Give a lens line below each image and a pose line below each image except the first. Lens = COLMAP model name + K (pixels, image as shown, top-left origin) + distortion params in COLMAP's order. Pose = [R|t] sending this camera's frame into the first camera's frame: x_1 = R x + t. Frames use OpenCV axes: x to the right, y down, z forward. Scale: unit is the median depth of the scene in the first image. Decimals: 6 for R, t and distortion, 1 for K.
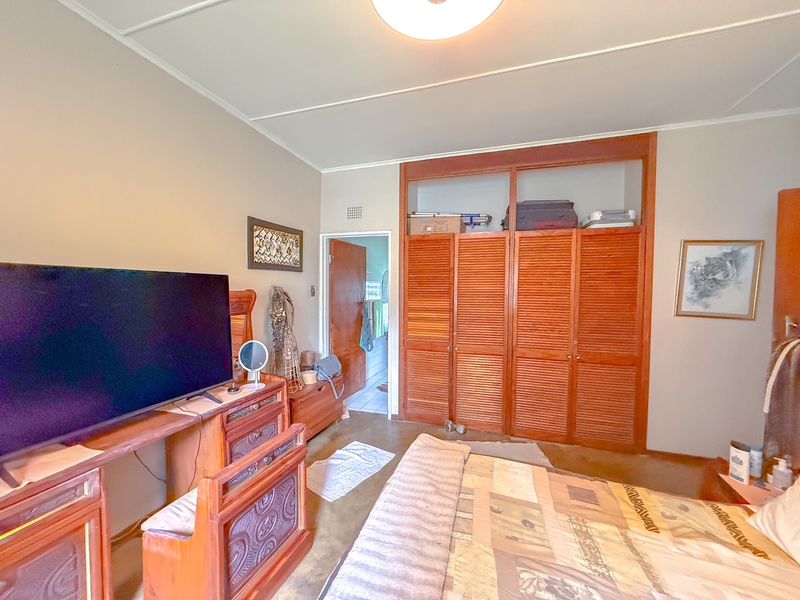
lens RADIAL K [[315.9, 0, 398.5], [0, 315.9, 300.0], [0, 0, 1]] dist [-0.001819, 0.000262]
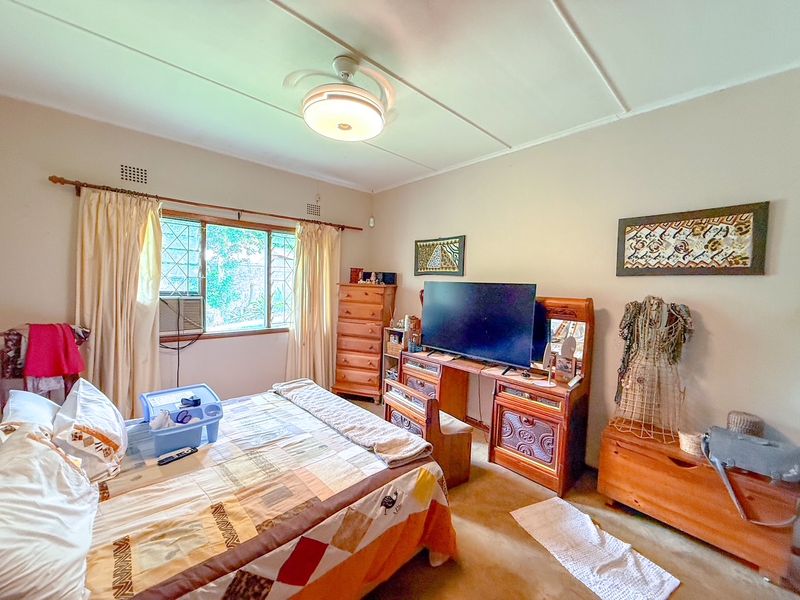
lens RADIAL K [[315.9, 0, 396.9], [0, 315.9, 295.1], [0, 0, 1]] dist [-0.001819, 0.000262]
pose [[-0.481442, 0.014061, -0.876365, 0.579047], [-0.060972, 0.996912, 0.049491, -0.046510], [0.874355, 0.077261, -0.479098, 0.803607]]
